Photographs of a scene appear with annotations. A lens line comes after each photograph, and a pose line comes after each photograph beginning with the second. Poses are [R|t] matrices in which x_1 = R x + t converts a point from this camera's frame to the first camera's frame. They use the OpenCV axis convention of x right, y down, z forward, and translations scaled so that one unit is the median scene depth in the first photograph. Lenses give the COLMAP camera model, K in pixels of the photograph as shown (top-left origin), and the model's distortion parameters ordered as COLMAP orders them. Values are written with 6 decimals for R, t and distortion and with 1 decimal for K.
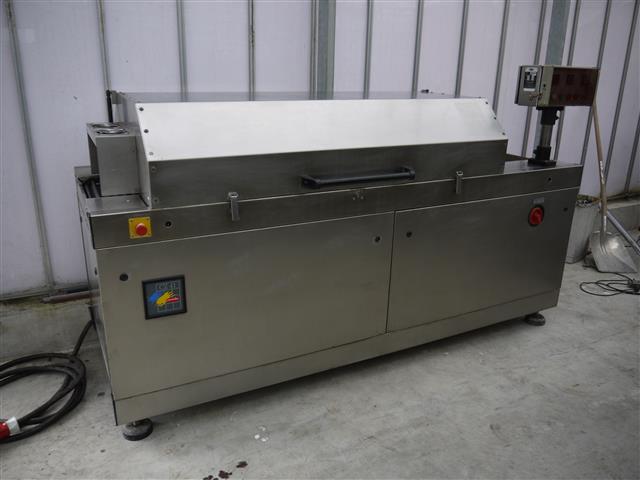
lens RADIAL K [[521.7, 0, 320.0], [0, 521.7, 240.0], [0, 0, 1]] dist [-0.052456, 0.036412]
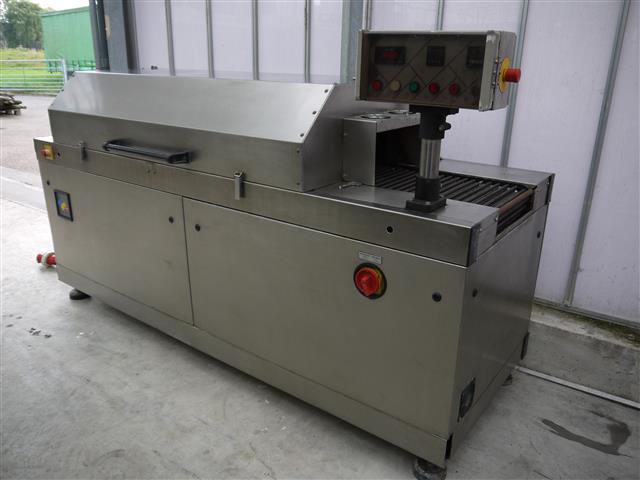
lens RADIAL K [[521.7, 0, 320.0], [0, 521.7, 240.0], [0, 0, 1]] dist [-0.052456, 0.036412]
pose [[0.439249, 0.292231, -0.849507, 1.286221], [-0.289221, 0.941269, 0.174251, -0.261600], [0.850536, 0.169156, 0.497971, 0.907952]]
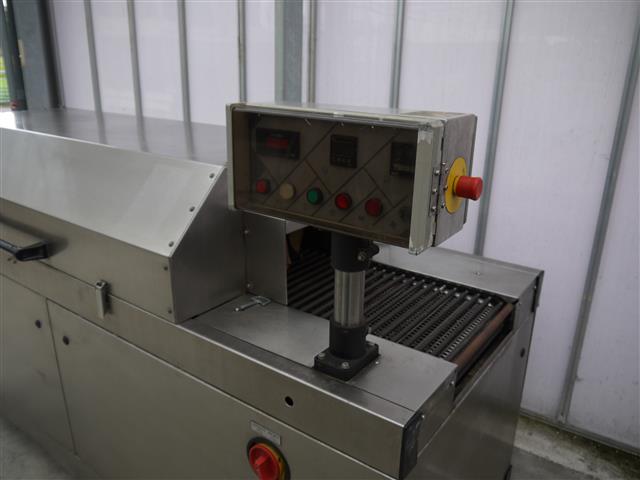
lens RADIAL K [[521.7, 0, 320.0], [0, 521.7, 240.0], [0, 0, 1]] dist [-0.052456, 0.036412]
pose [[0.445800, 0.280482, -0.850054, 1.054104], [-0.290764, 0.943519, 0.158834, -0.418316], [0.846592, 0.176356, 0.502175, 1.137657]]
